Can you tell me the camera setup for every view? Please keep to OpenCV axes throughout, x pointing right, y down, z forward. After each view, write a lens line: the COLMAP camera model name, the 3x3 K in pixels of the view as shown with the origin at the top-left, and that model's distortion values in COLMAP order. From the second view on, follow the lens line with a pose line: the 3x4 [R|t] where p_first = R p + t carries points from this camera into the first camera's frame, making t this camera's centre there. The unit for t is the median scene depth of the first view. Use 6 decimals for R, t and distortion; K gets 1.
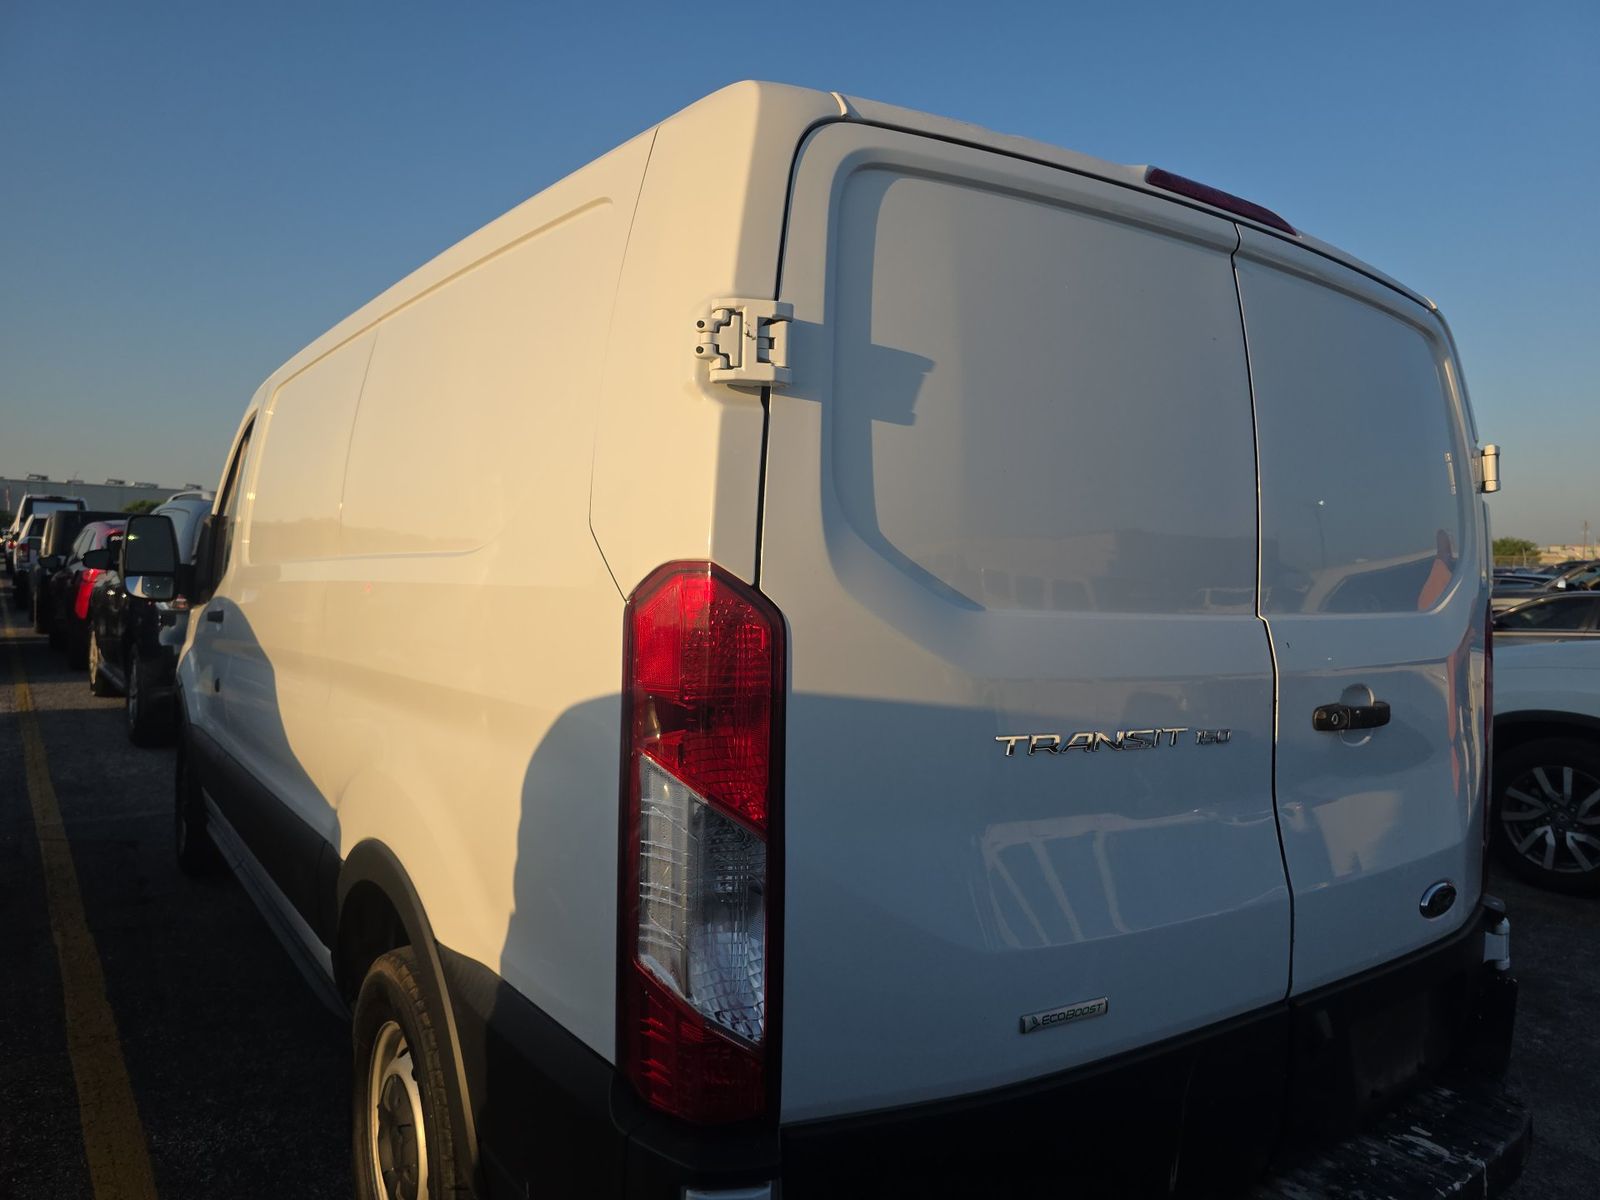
lens RADIAL K [[1100.6, 0, 800.0], [0, 1100.6, 600.0], [0, 0, 1]] dist [0.076341, -0.071219]
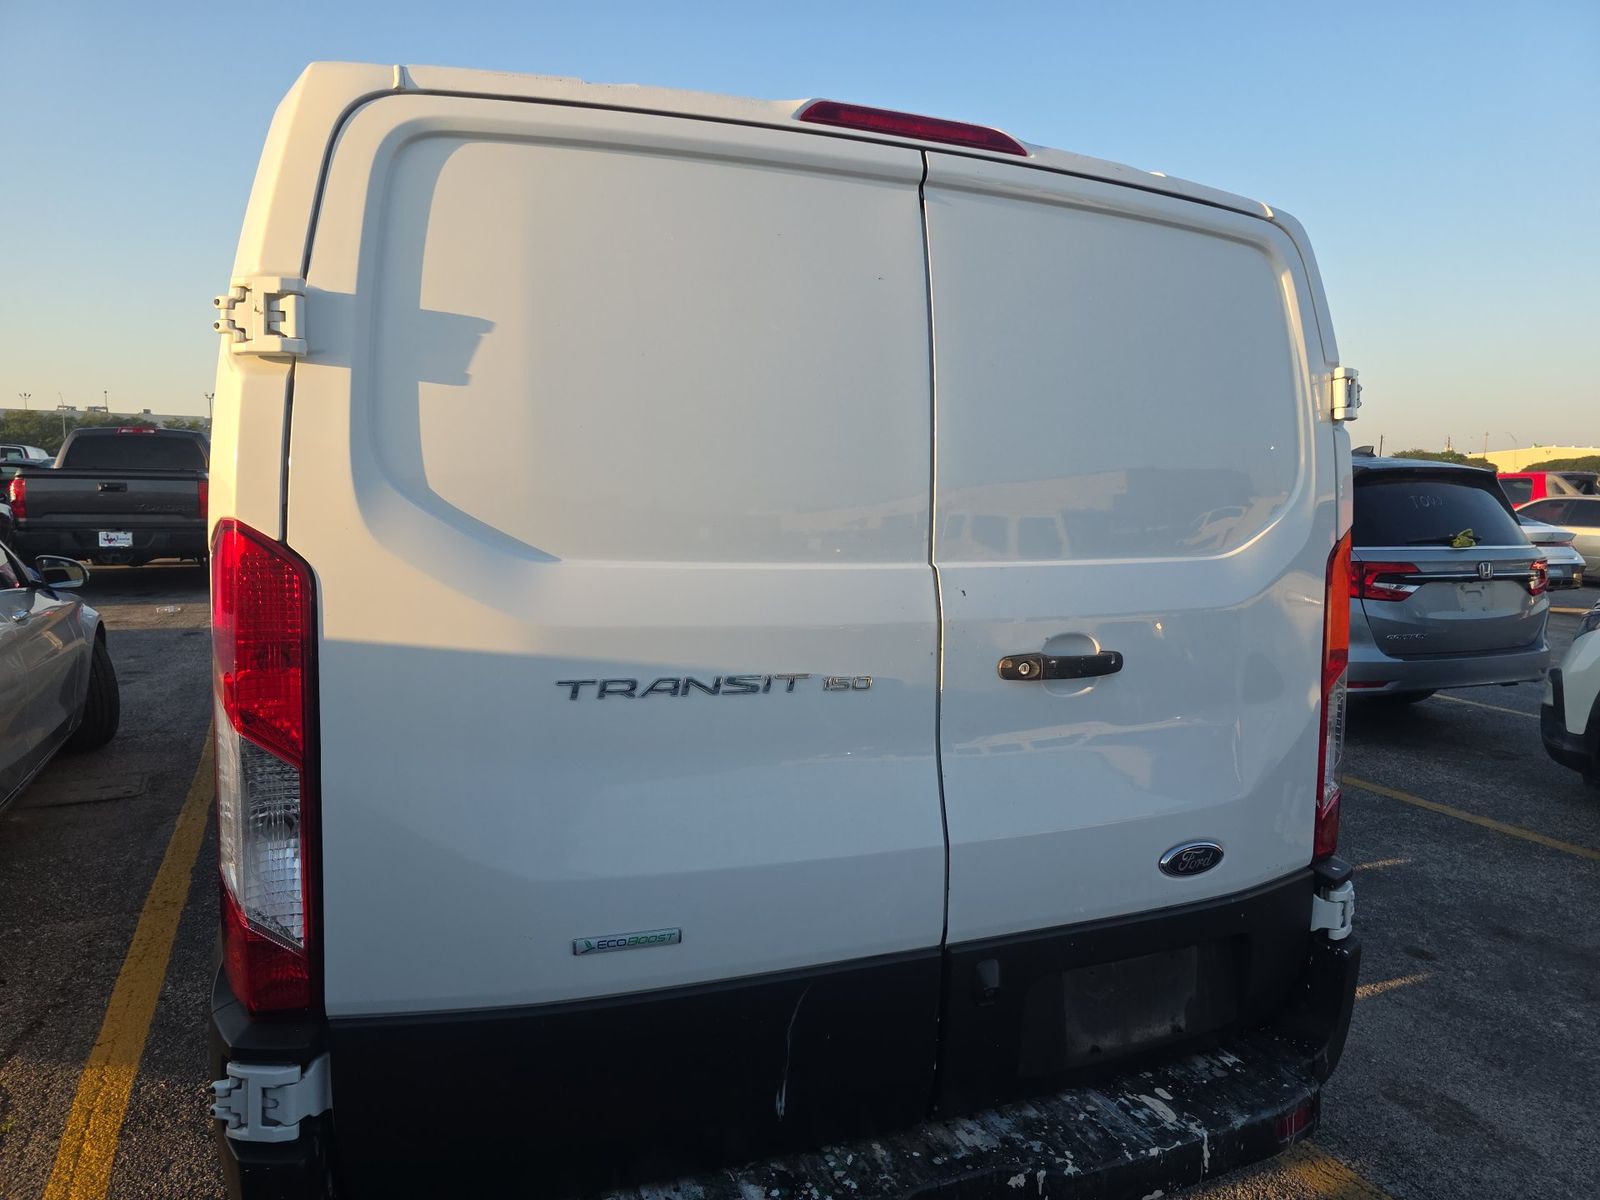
lens RADIAL K [[1100.6, 0, 800.0], [0, 1100.6, 600.0], [0, 0, 1]] dist [0.076341, -0.071219]
pose [[0.973544, 0.011114, -0.228228, 0.642204], [0.004616, 0.997656, 0.068275, -0.024793], [0.228452, -0.067522, 0.971211, 0.031367]]
